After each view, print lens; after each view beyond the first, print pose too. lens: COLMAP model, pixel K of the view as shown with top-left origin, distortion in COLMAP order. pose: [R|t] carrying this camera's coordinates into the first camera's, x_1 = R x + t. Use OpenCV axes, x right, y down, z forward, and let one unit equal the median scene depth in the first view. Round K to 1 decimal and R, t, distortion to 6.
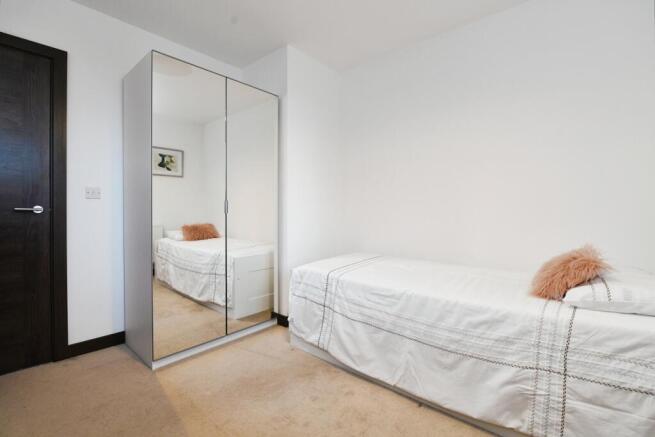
lens RADIAL K [[290.8, 0, 327.5], [0, 290.8, 218.5], [0, 0, 1]] dist [-0.017249, -0.000365]
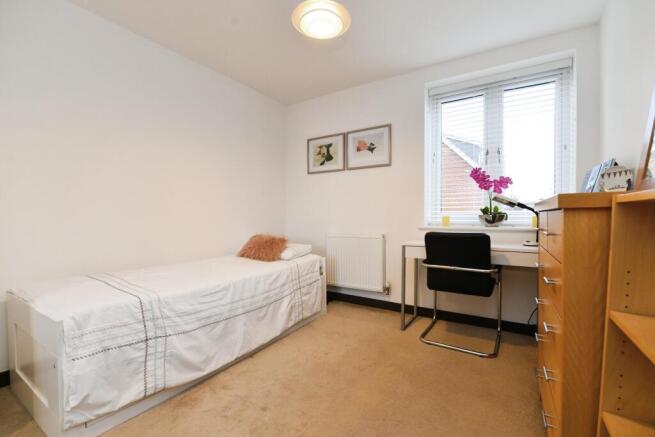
lens RADIAL K [[290.8, 0, 327.5], [0, 290.8, 218.5], [0, 0, 1]] dist [-0.017249, -0.000365]
pose [[-0.145213, -0.014022, 0.989301, -0.991846], [0.026255, 0.999493, 0.018020, -0.028680], [-0.989052, 0.028591, -0.144771, 0.741017]]
